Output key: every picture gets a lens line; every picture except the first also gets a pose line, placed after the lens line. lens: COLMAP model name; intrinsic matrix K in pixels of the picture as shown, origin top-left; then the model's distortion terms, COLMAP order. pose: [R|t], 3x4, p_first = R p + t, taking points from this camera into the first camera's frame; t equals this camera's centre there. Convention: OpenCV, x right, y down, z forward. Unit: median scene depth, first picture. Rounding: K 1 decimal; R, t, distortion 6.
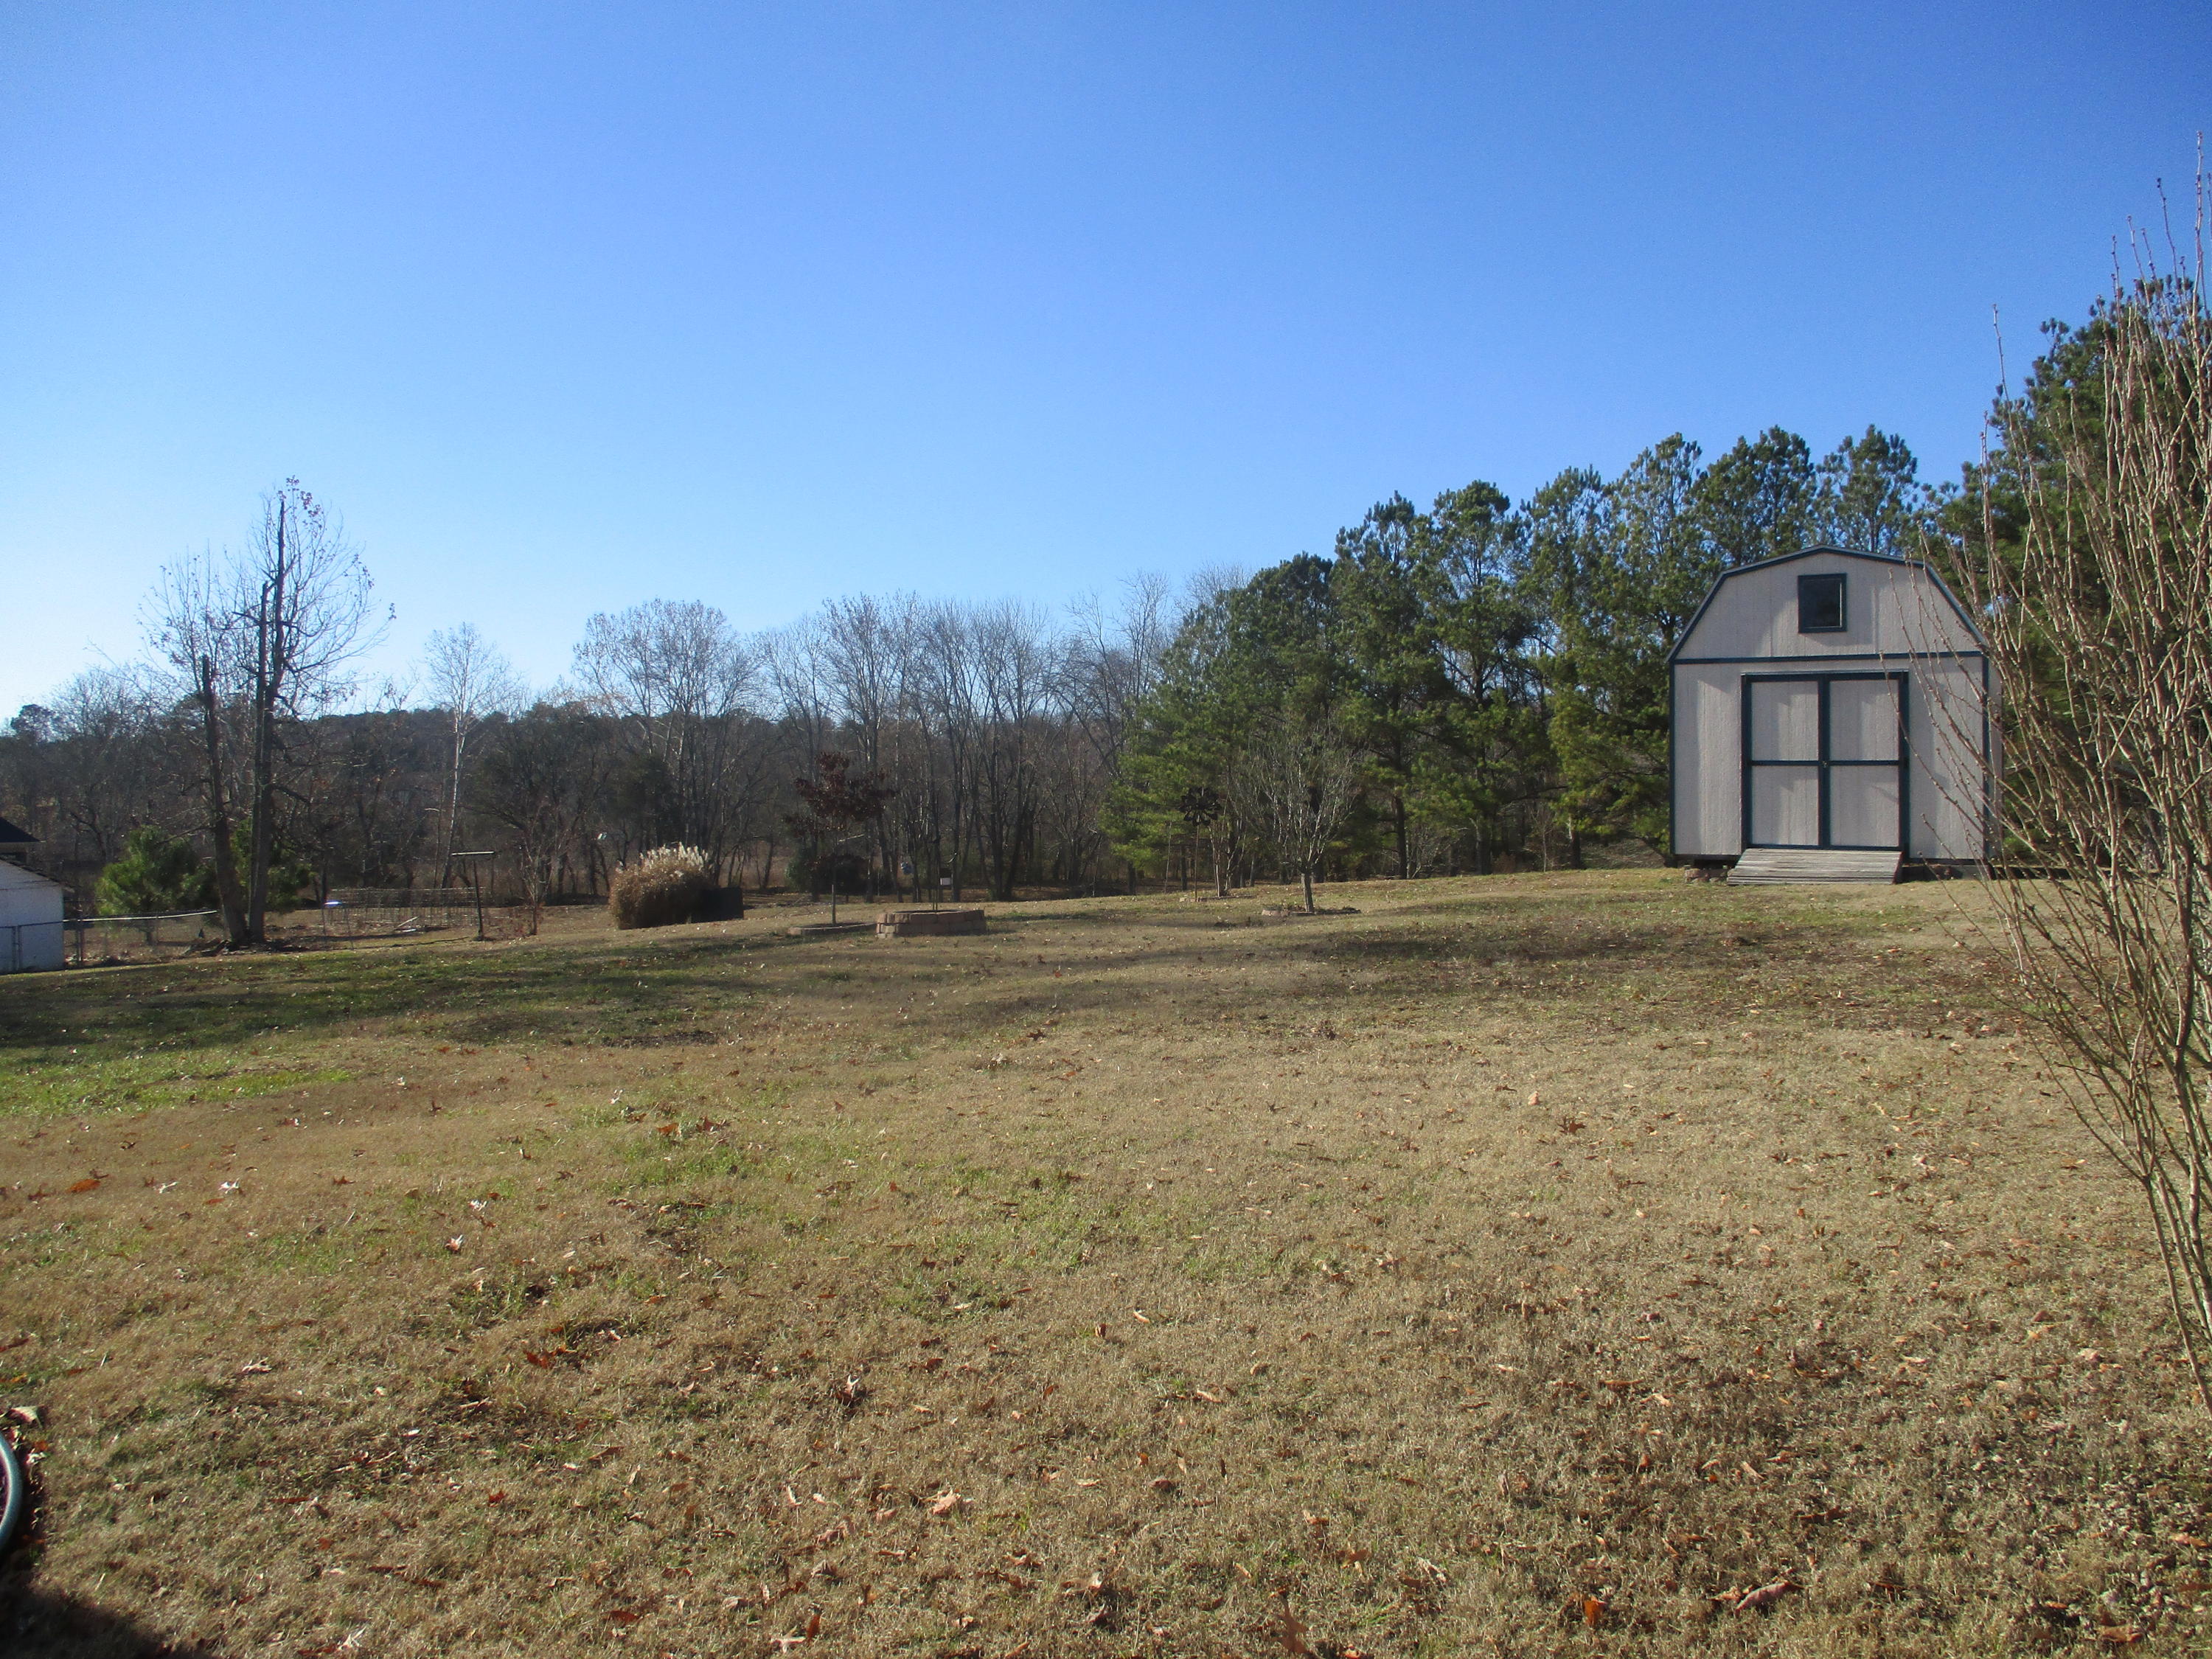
lens RADIAL K [[1811.2, 0, 1106.0], [0, 1811.2, 829.5], [0, 0, 1]] dist [-0.042306, 0.001469]
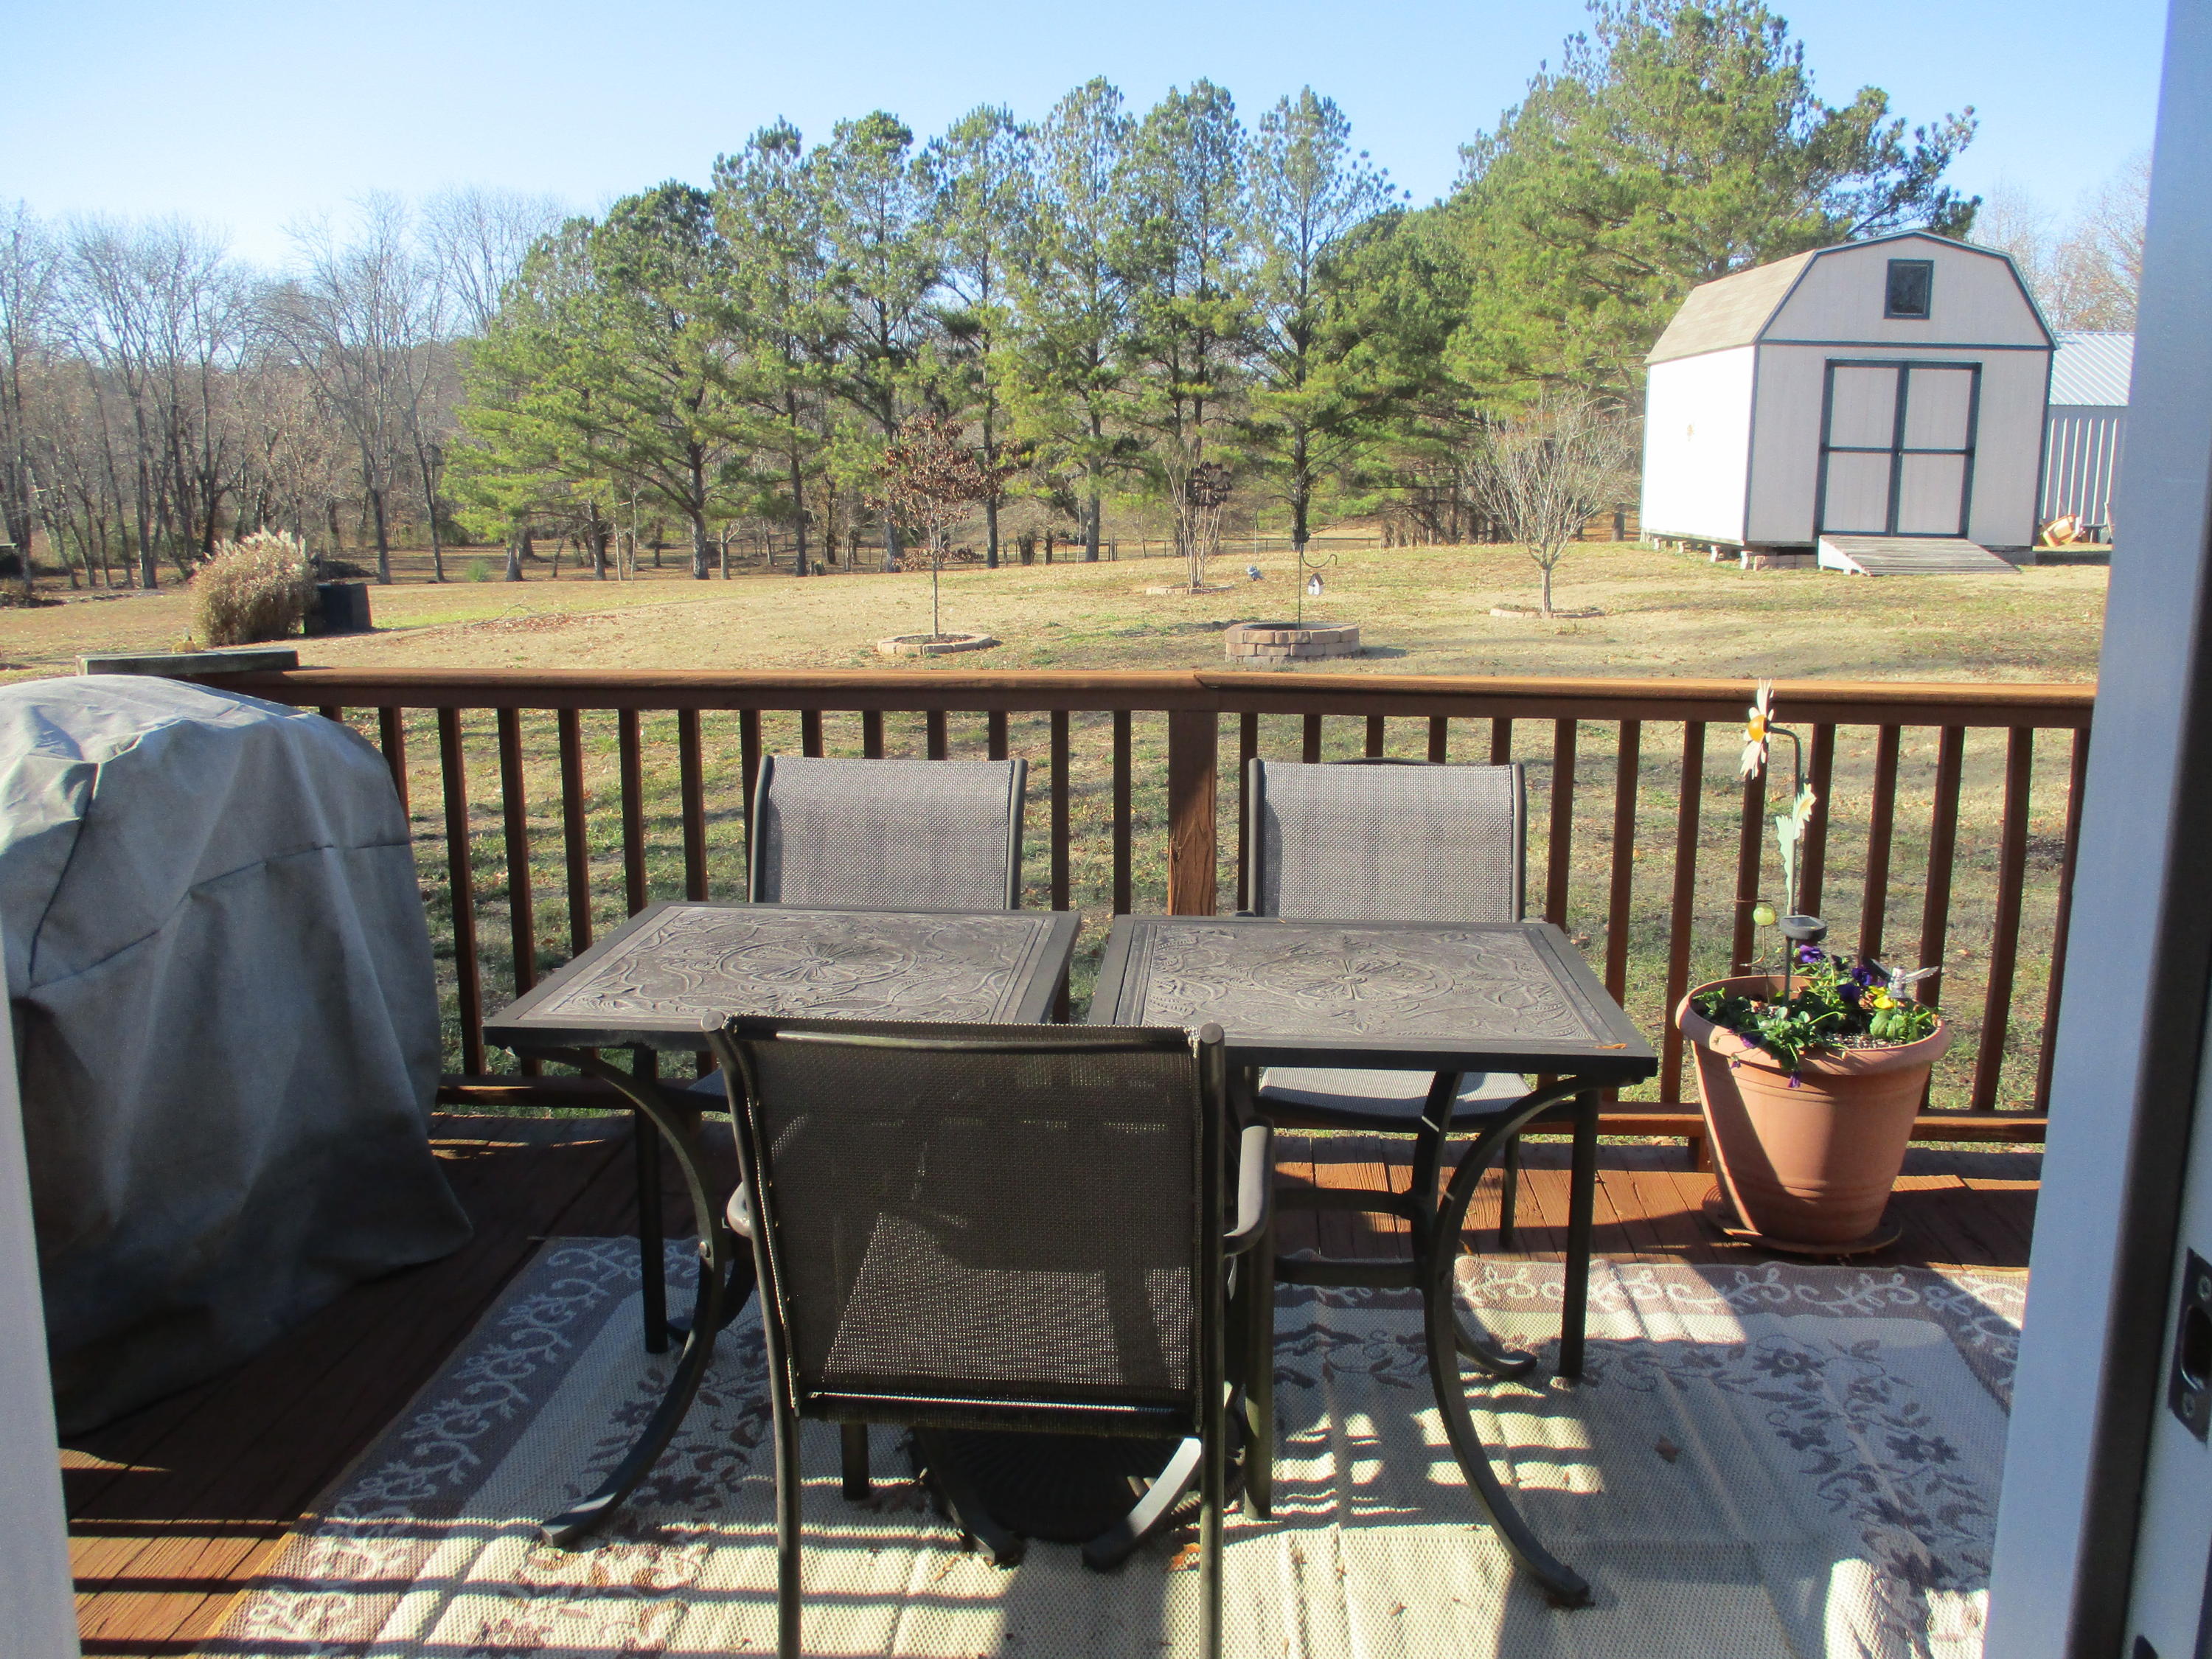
lens RADIAL K [[1811.2, 0, 1106.0], [0, 1811.2, 829.5], [0, 0, 1]] dist [-0.042306, 0.001469]
pose [[0.883477, -0.097674, 0.458179, -0.161273], [0.009321, 0.981495, 0.191260, -0.008147], [-0.468381, -0.164704, 0.868039, 0.096018]]
